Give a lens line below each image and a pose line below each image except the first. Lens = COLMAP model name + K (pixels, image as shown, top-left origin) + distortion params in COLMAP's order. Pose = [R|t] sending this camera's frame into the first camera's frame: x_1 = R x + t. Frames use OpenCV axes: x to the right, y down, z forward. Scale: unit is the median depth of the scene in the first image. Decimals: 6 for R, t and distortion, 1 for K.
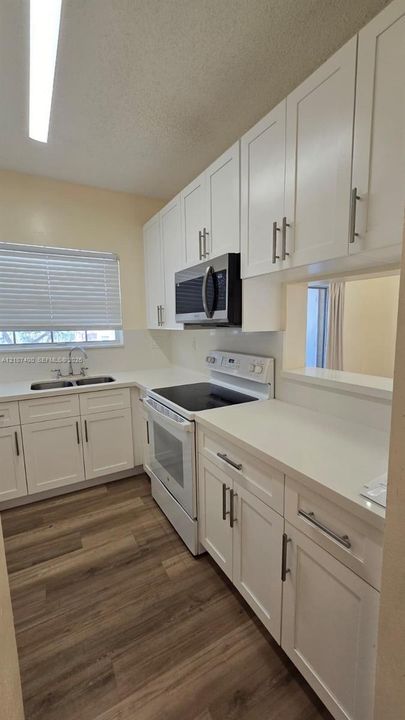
lens RADIAL K [[295.3, 0, 207.6], [0, 295.3, 362.7], [0, 0, 1]] dist [0.002280, -0.000484]
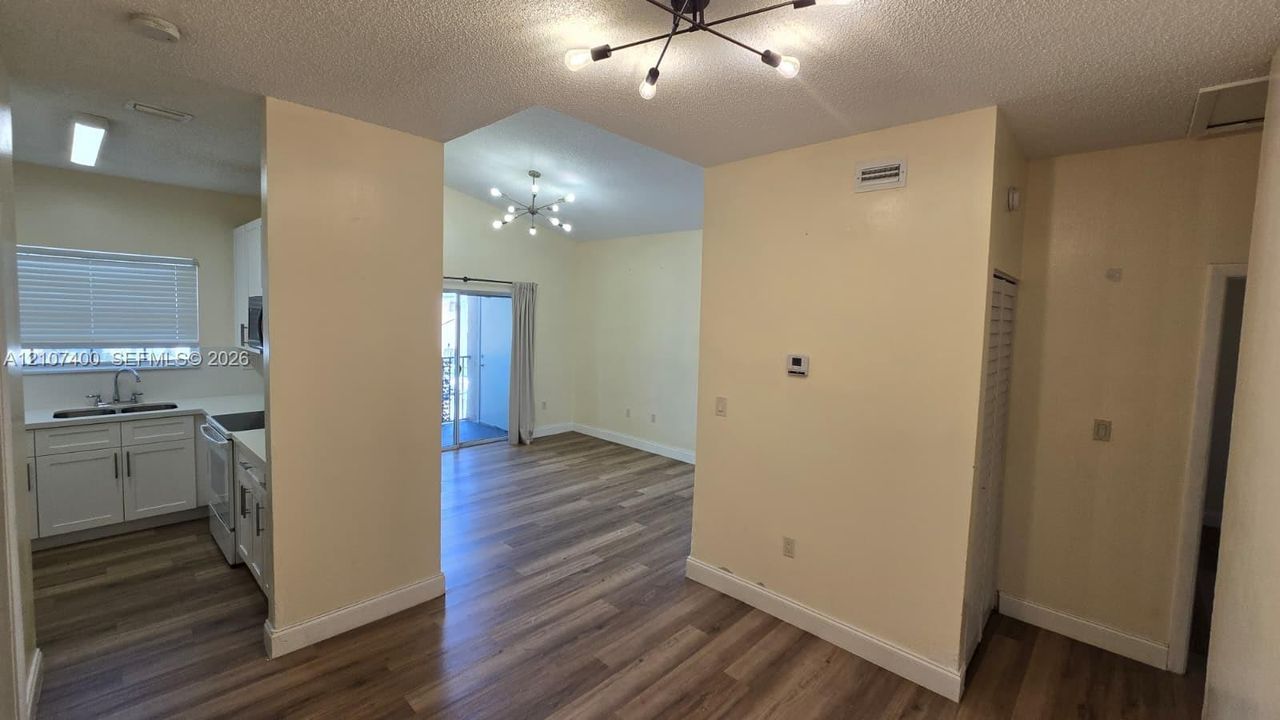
lens RADIAL K [[525.0, 0, 633.5], [0, 525.0, 349.8], [0, 0, 1]] dist [0.002280, -0.000484]
pose [[0.958387, 0.026627, 0.284226, 0.606344], [-0.007440, 0.997632, -0.068375, -0.016396], [-0.285374, 0.063415, 0.956316, -1.003298]]
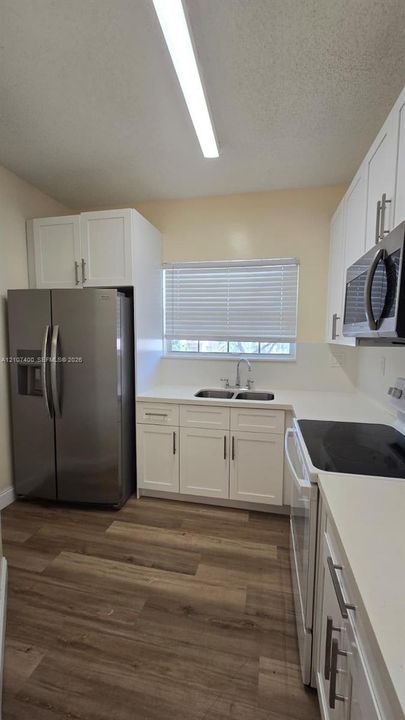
lens RADIAL K [[295.3, 0, 209.2], [0, 295.3, 361.6], [0, 0, 1]] dist [0.002280, -0.000484]
pose [[0.749441, 0.082517, -0.656909, 0.130662], [-0.111825, 0.993724, -0.002750, -0.032522], [0.652559, 0.075520, 0.753965, 0.224772]]
